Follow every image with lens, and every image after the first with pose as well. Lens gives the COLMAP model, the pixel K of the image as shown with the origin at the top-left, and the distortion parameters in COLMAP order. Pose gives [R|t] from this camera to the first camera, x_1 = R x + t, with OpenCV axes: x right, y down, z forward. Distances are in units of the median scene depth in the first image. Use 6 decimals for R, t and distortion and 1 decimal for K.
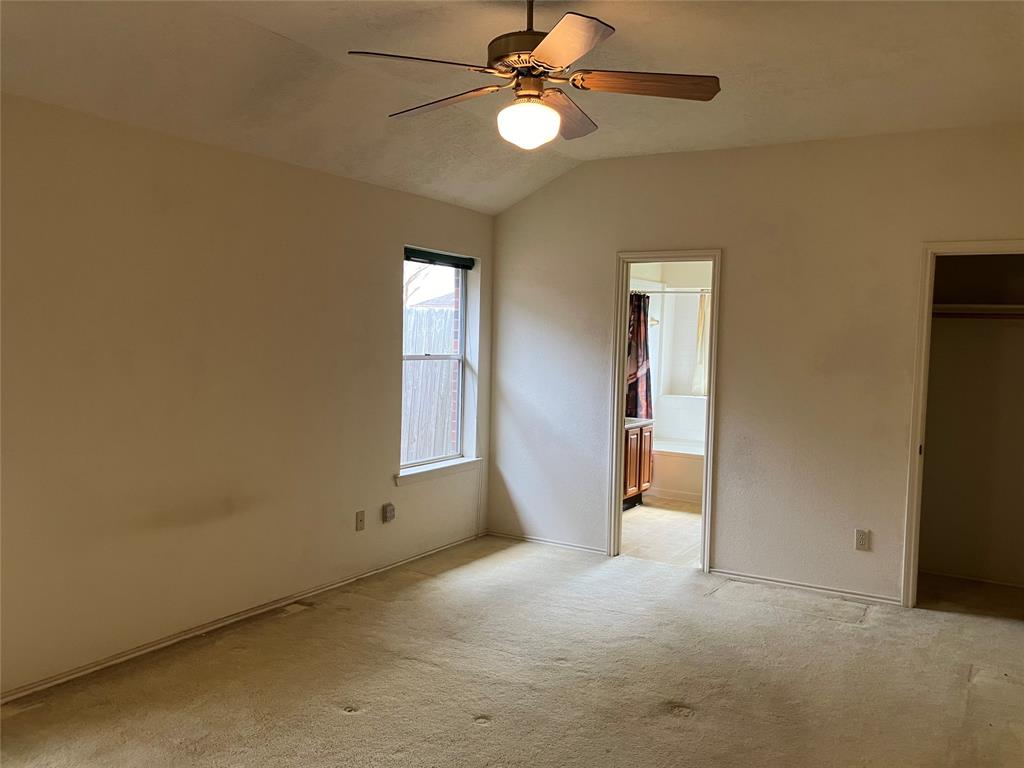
lens RADIAL K [[842.3, 0, 518.1], [0, 842.3, 375.0], [0, 0, 1]] dist [0.041679, -0.033491]
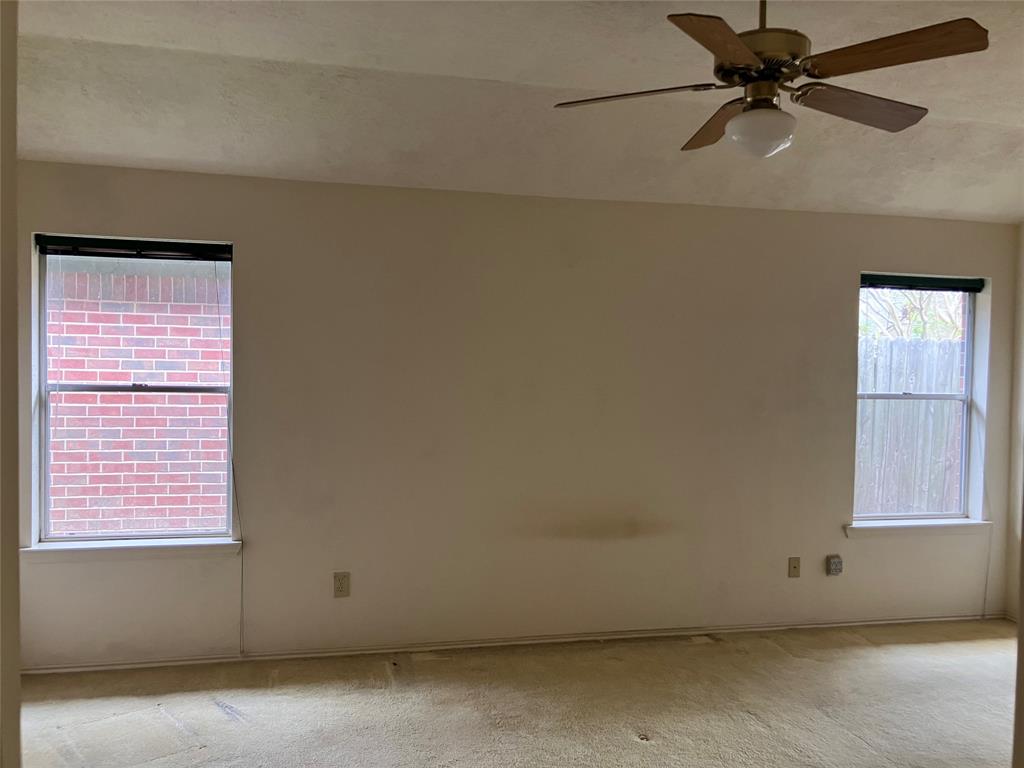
lens RADIAL K [[842.3, 0, 517.6], [0, 842.3, 390.7], [0, 0, 1]] dist [0.041679, -0.033491]
pose [[0.700397, 0.010641, -0.713674, 0.269018], [-0.032924, 0.999306, -0.017412, 0.001805], [0.712994, 0.035693, 0.700262, 0.108201]]
